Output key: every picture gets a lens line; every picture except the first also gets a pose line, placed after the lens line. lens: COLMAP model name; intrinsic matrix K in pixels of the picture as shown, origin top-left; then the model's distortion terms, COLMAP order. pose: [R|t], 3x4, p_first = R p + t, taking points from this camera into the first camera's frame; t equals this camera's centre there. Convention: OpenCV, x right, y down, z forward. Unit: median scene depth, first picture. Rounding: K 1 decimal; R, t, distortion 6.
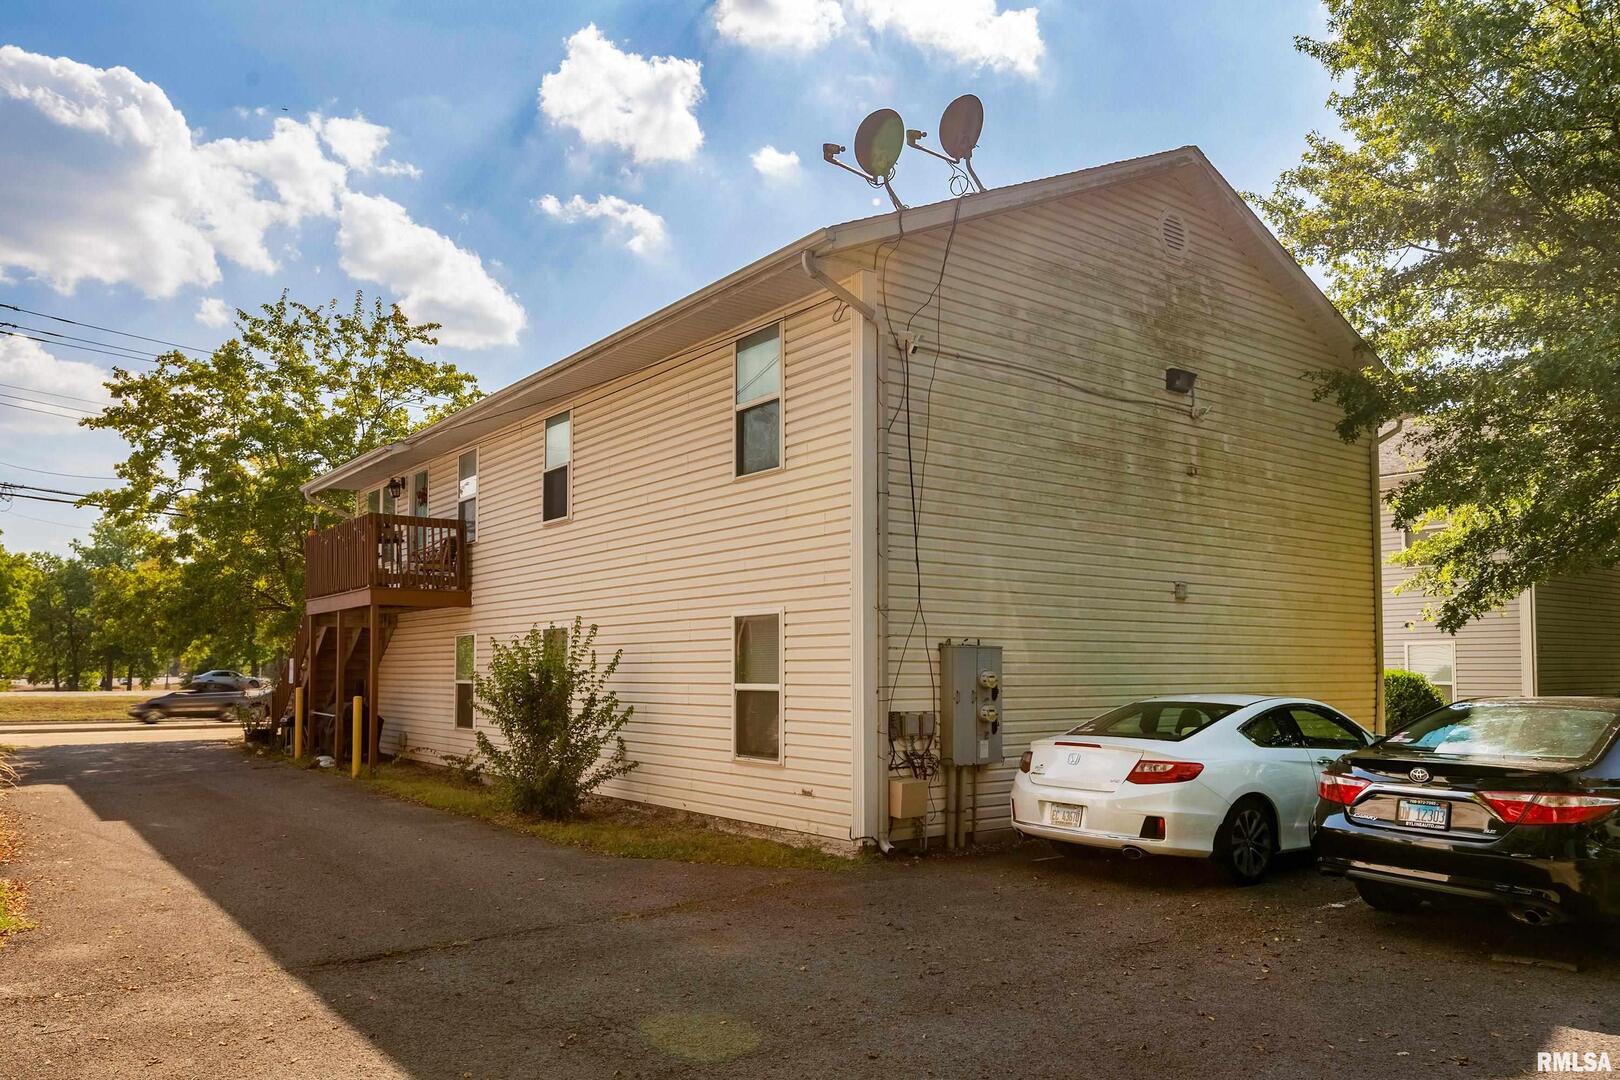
lens RADIAL K [[1136.0, 0, 810.8], [0, 1136.0, 602.9], [0, 0, 1]] dist [0.001245, 0.000197]
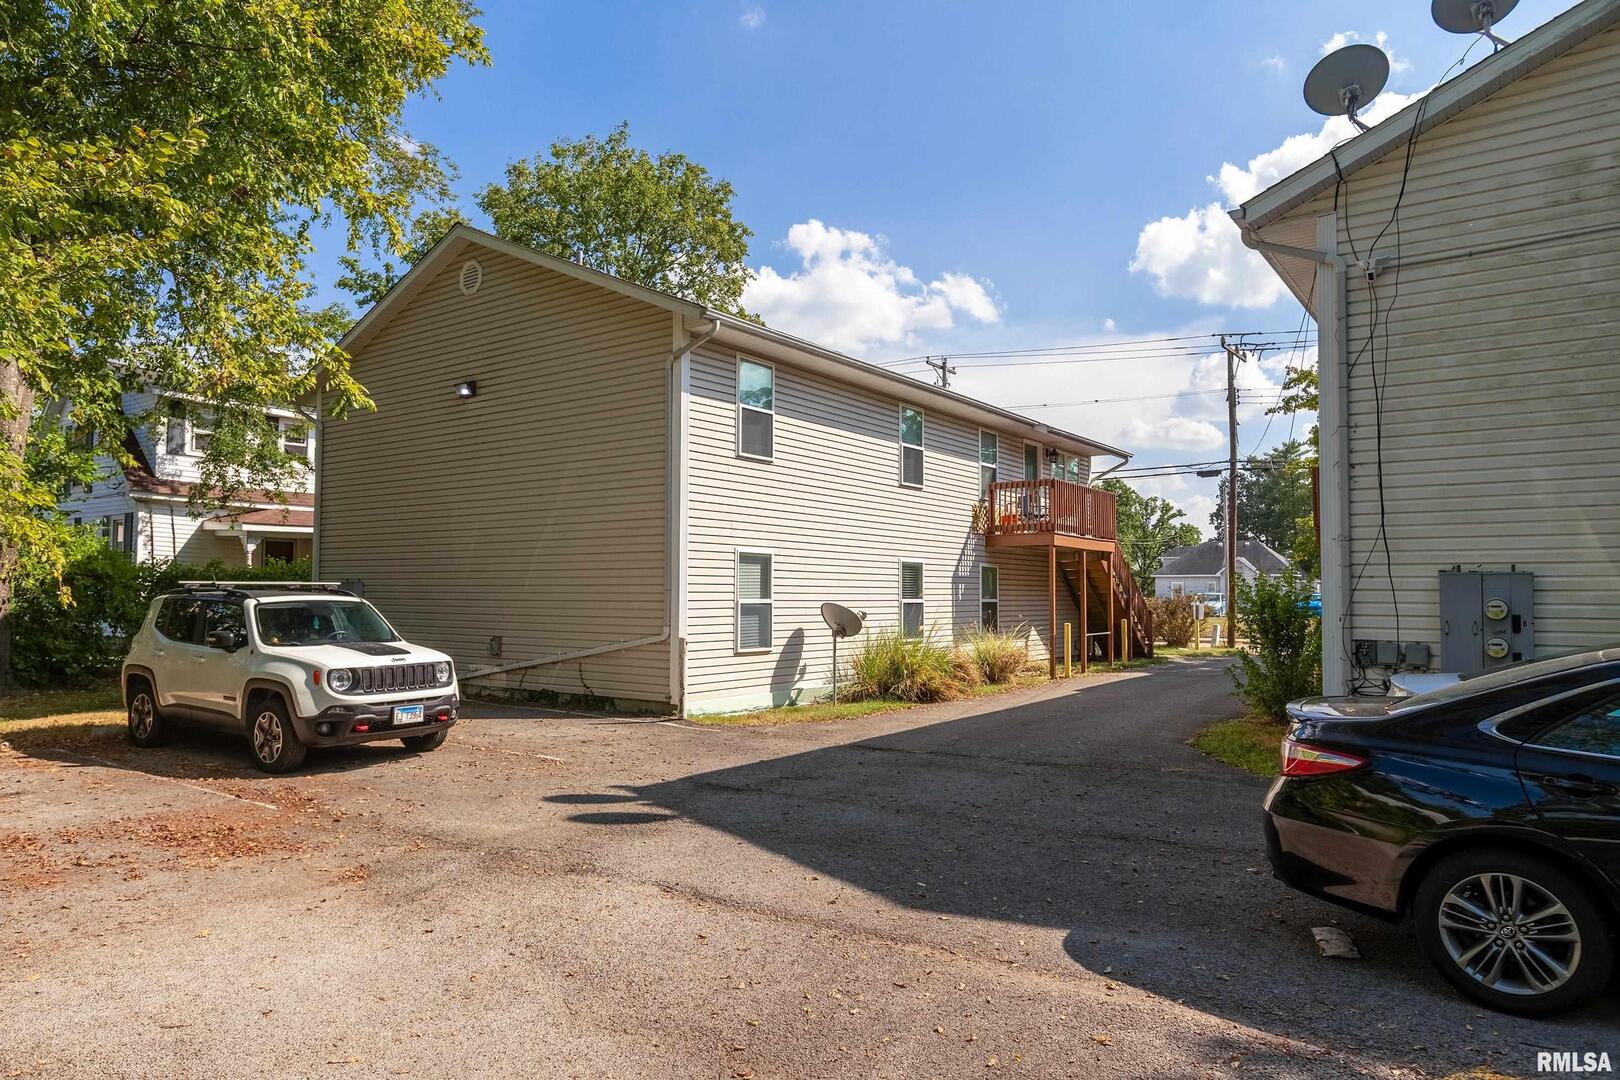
lens RADIAL K [[1010.4, 0, 810.0], [0, 1010.4, 540.0], [0, 0, 1]] dist [-0.000113, -0.000127]
pose [[0.290025, -0.048310, -0.955799, 0.754774], [0.053746, 0.997971, -0.034133, 0.010794], [0.955509, -0.041471, 0.292033, 0.253902]]
